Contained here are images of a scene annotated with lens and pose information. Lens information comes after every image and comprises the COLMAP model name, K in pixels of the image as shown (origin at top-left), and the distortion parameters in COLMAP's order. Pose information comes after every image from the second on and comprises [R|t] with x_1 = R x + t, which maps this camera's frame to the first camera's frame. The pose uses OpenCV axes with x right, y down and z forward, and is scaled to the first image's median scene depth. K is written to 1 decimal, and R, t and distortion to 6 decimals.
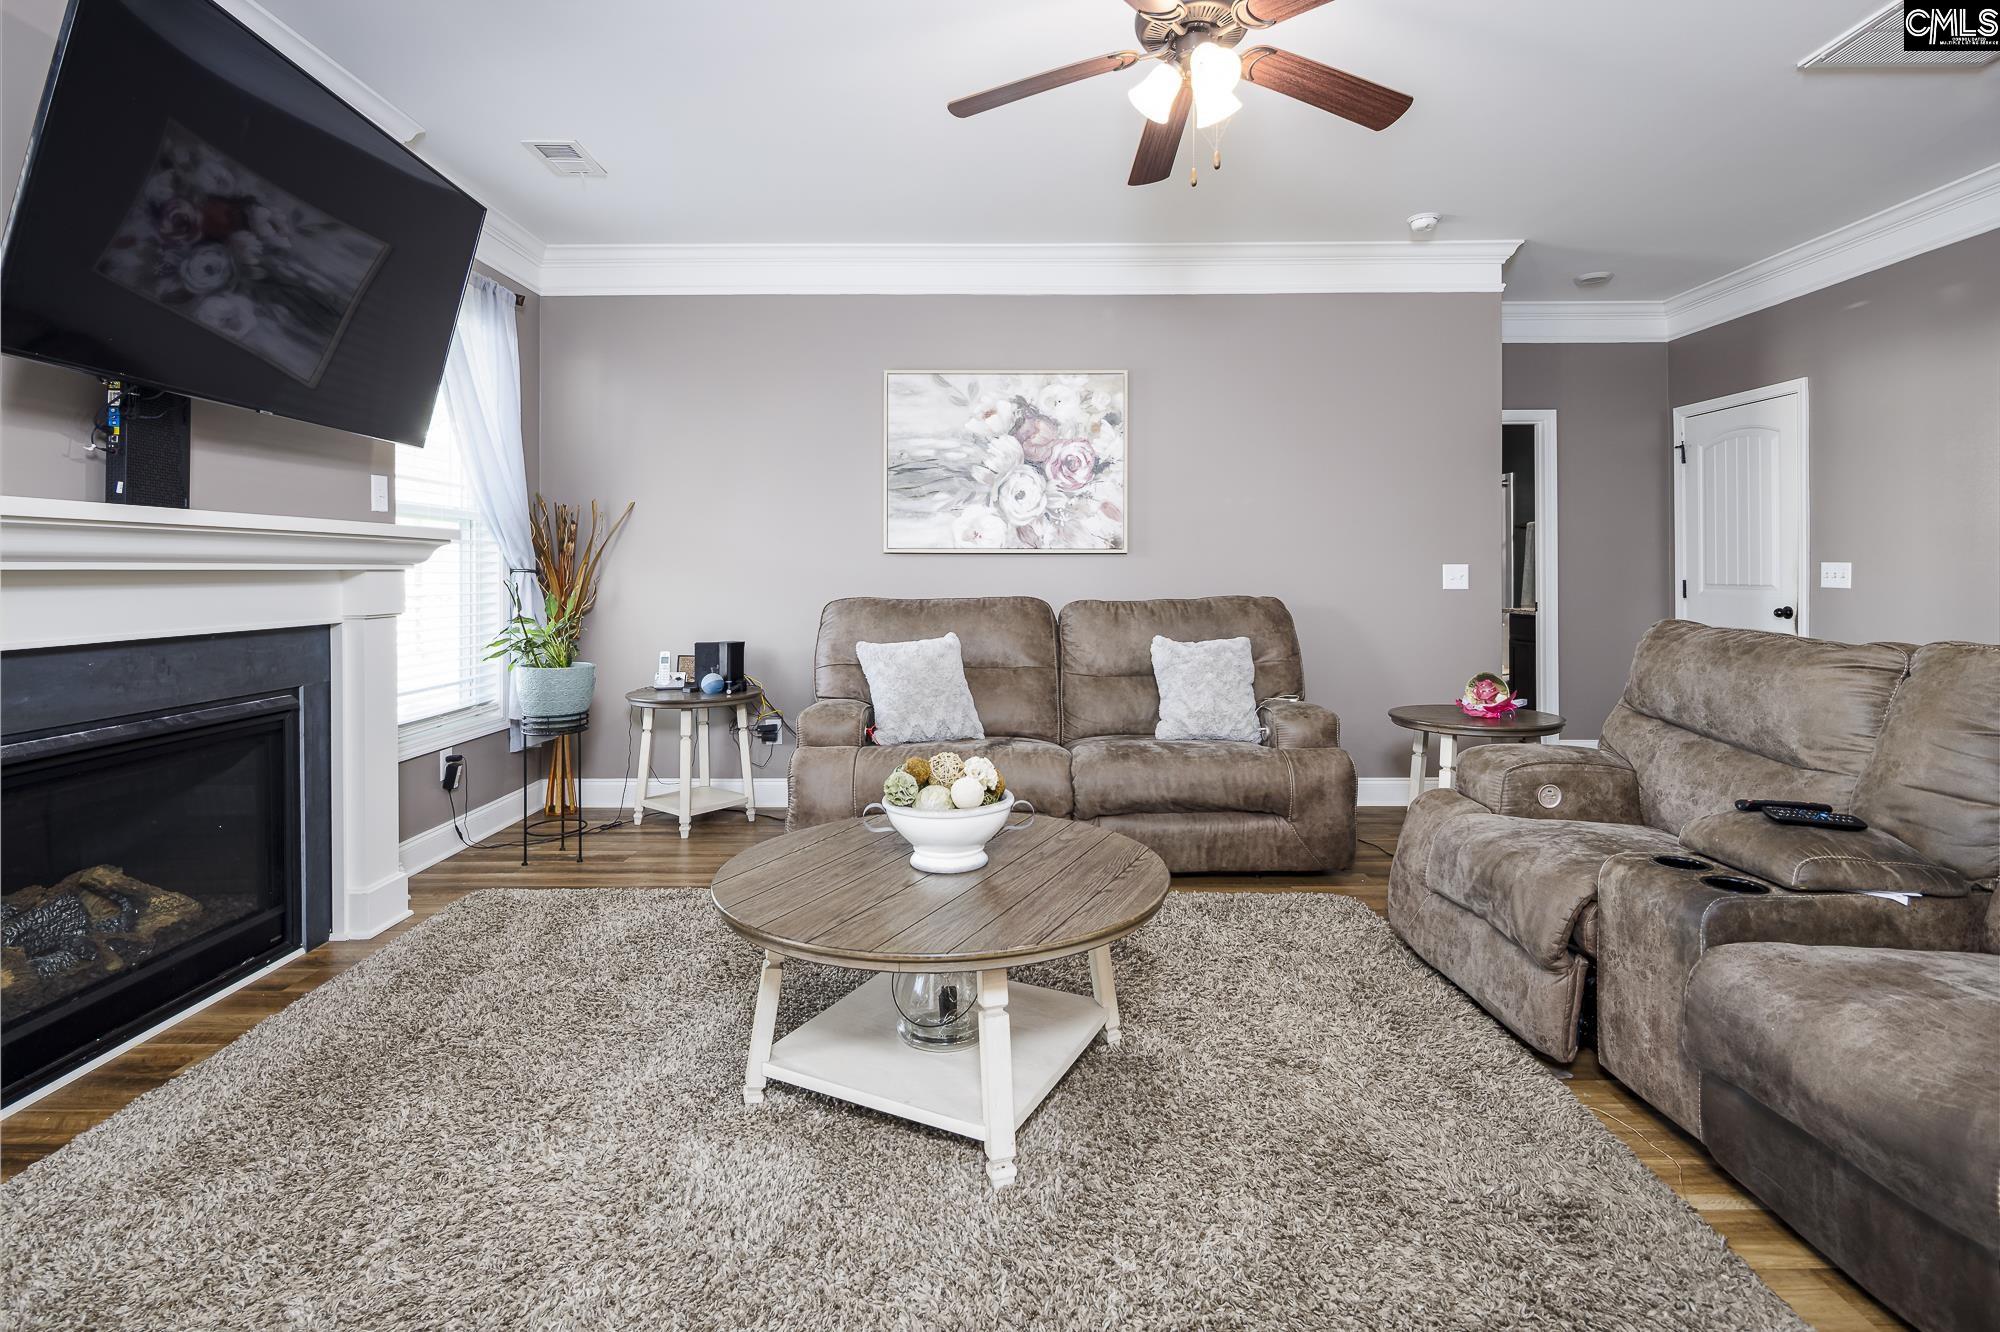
lens RADIAL K [[965.2, 0, 1001.3], [0, 965.2, 575.1], [0, 0, 1]] dist [0.007489, -0.001258]
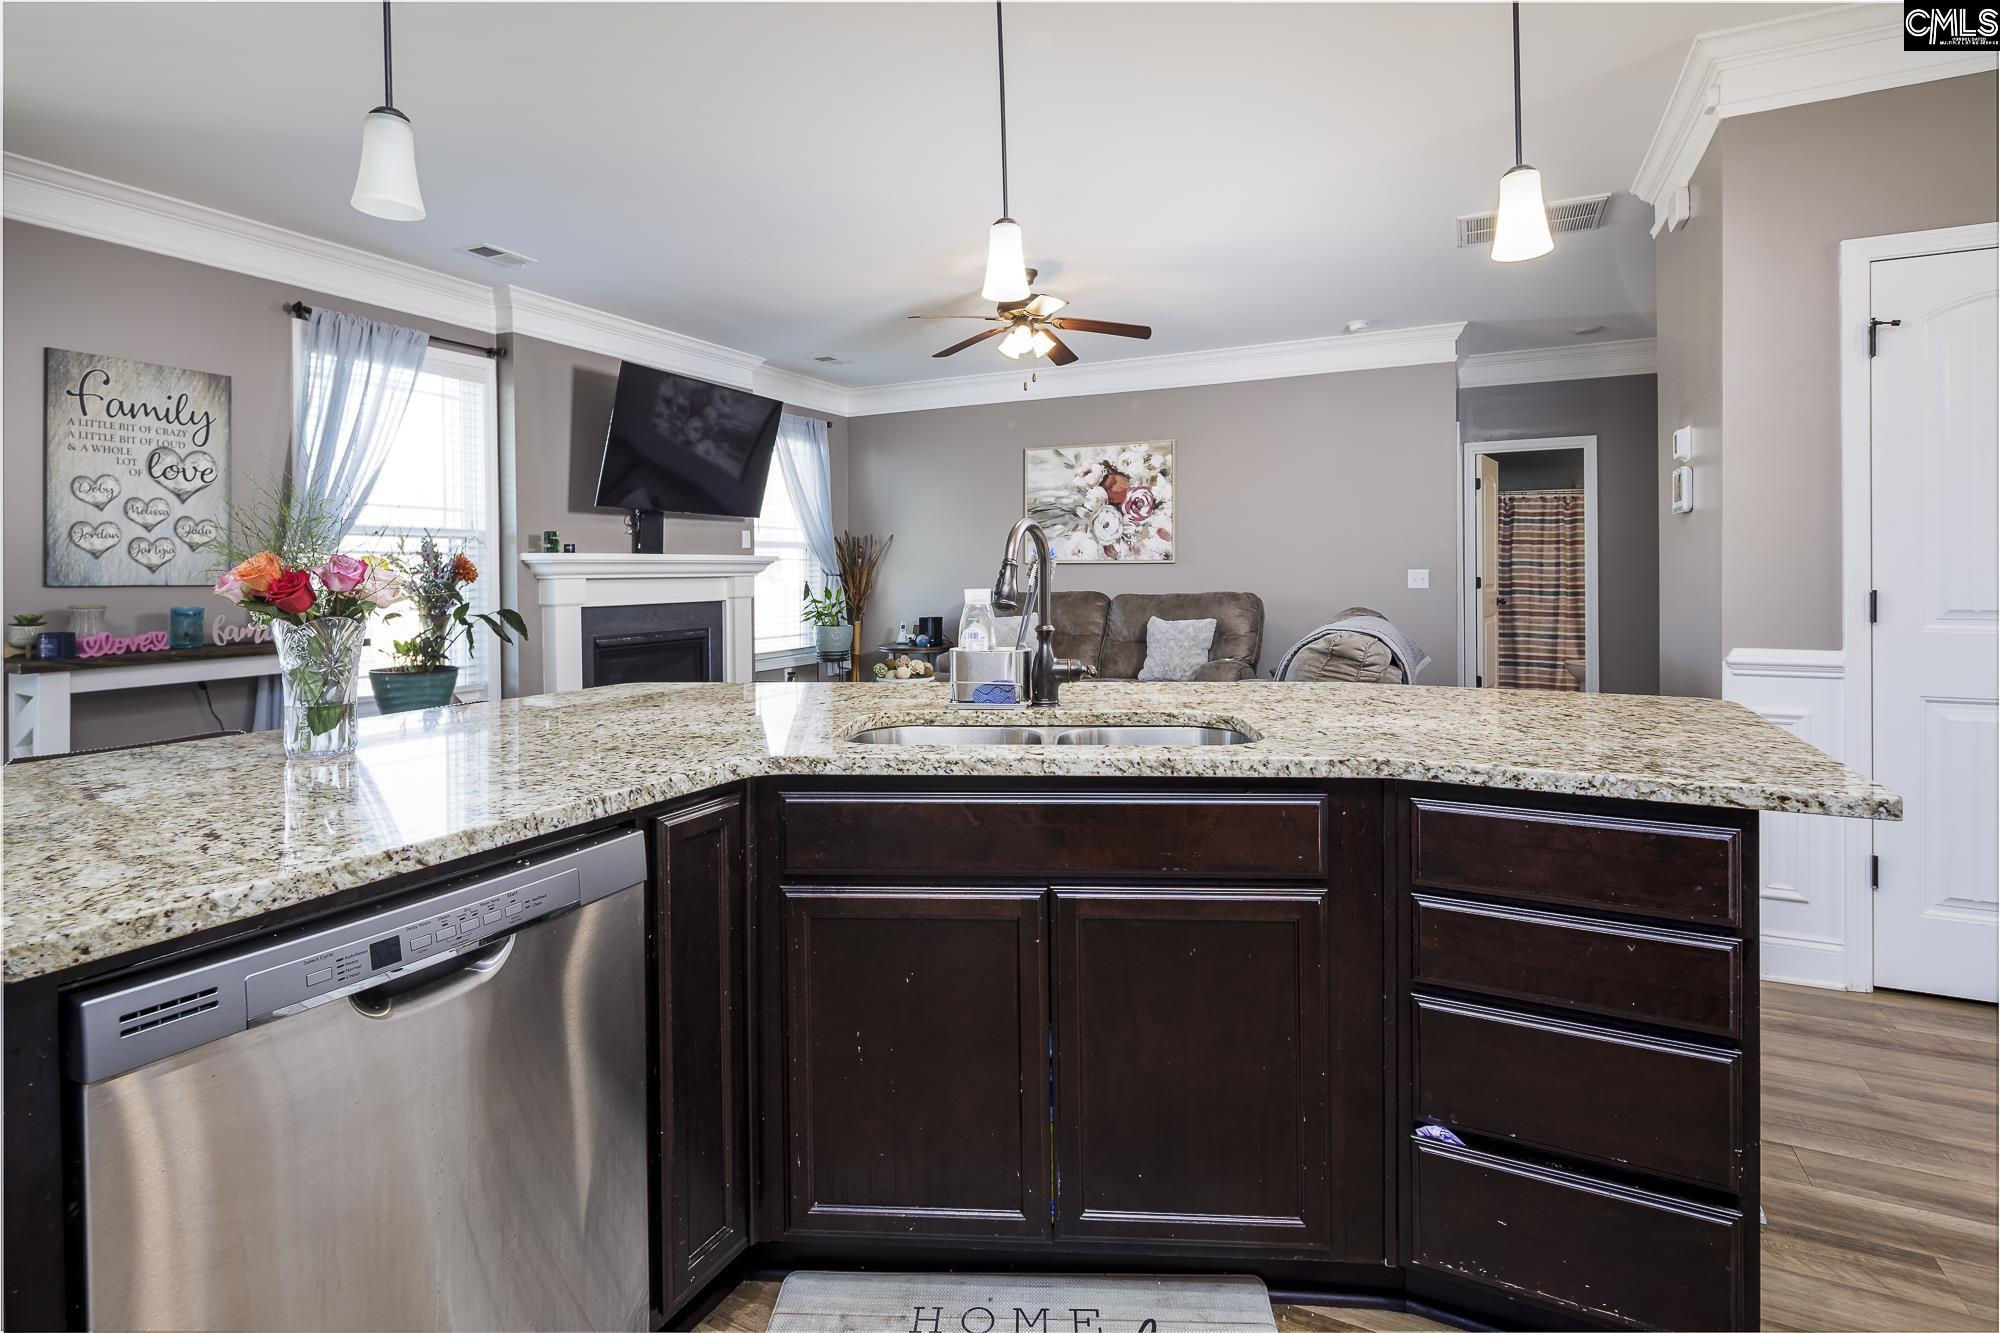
lens RADIAL K [[962.8, 0, 995.9], [0, 962.8, 573.5], [0, 0, 1]] dist [0.008069, -0.006181]
pose [[0.886073, 0.001770, -0.463542, 0.571247], [0.000649, 0.999987, 0.005059, -0.014477], [0.463545, -0.004783, 0.886060, -0.429385]]
